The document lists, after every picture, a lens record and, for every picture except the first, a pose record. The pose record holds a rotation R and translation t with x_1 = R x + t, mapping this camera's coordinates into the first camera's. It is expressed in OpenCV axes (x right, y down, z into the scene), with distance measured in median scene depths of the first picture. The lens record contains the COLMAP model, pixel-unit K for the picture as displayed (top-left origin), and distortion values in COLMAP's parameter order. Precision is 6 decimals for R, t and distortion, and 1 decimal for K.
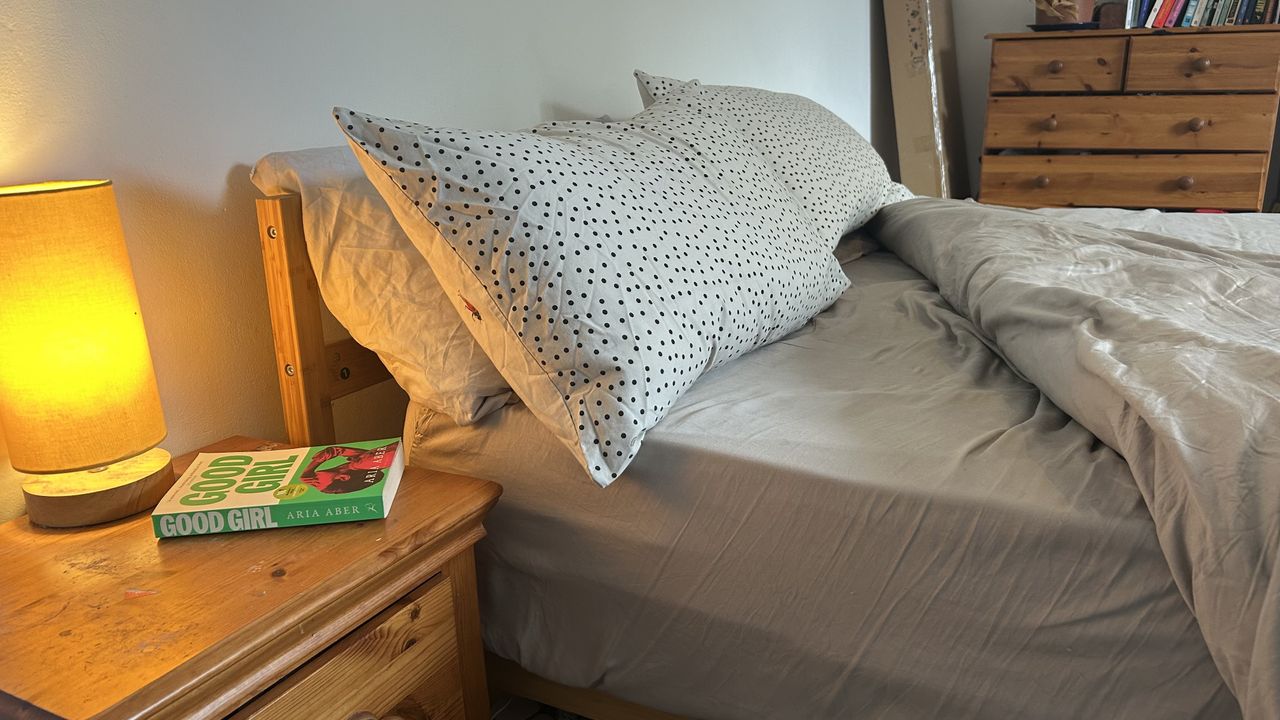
lens RADIAL K [[951.5, 0, 642.8], [0, 951.5, 380.8], [0, 0, 1]] dist [0.027107, -0.007754]
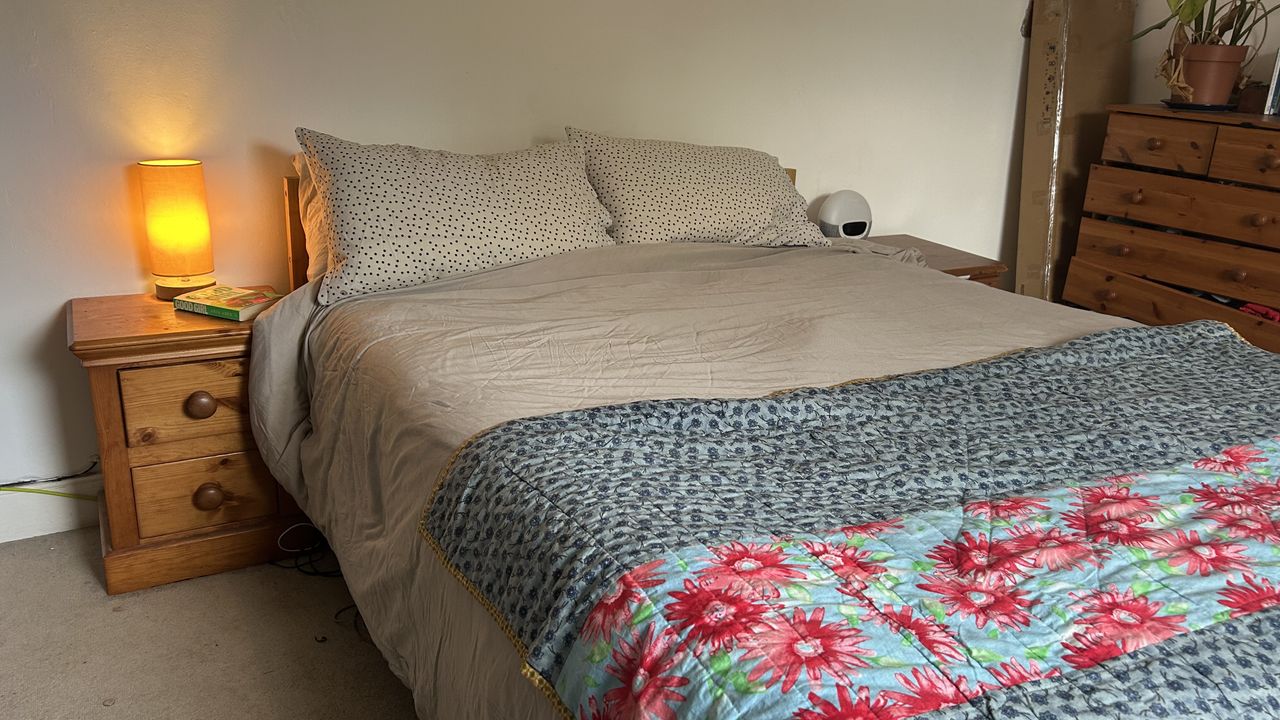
lens RADIAL K [[970.9, 0, 640.0], [0, 970.9, 360.0], [0, 0, 1]] dist [0.000240, -0.007201]
pose [[0.838285, 0.230041, -0.494328, 0.540367], [-0.227322, 0.971538, 0.066622, -0.044277], [0.495584, 0.056523, 0.866719, -0.173487]]
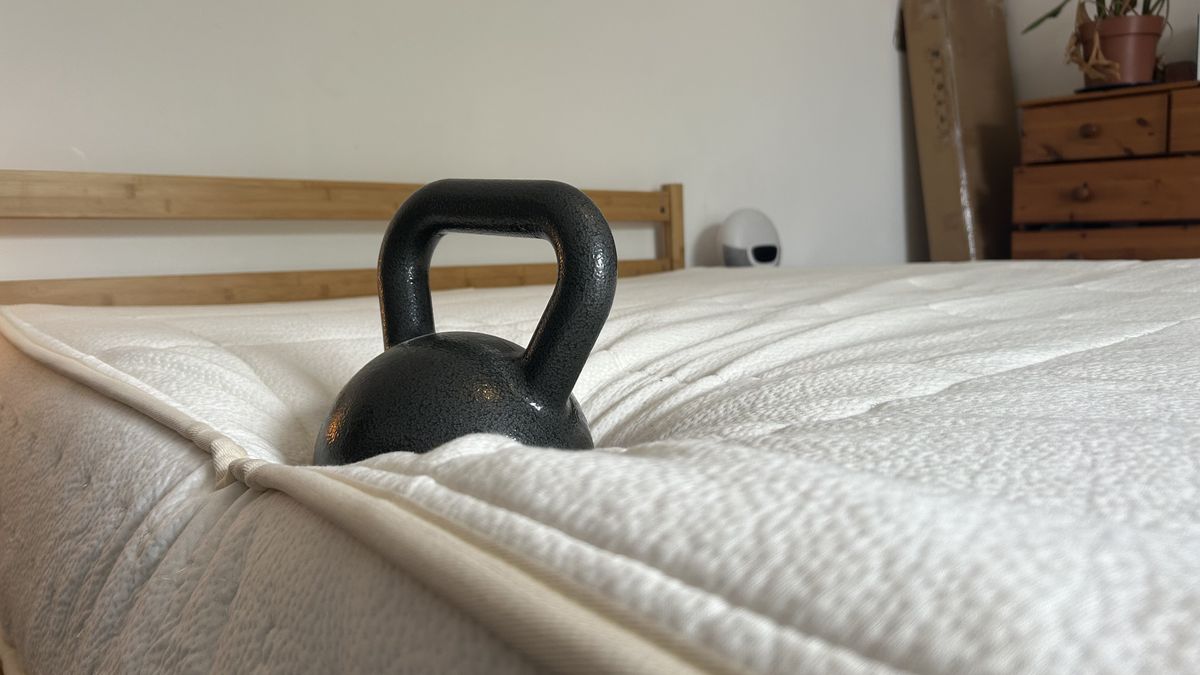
lens RADIAL K [[910.2, 0, 600.0], [0, 910.2, 337.5], [0, 0, 1]] dist [0.000240, -0.007201]
pose [[0.920818, 0.043159, -0.387598, 0.352495], [-0.113697, 0.980393, -0.160943, 0.039874], [0.373052, 0.192268, 0.907670, 0.122415]]
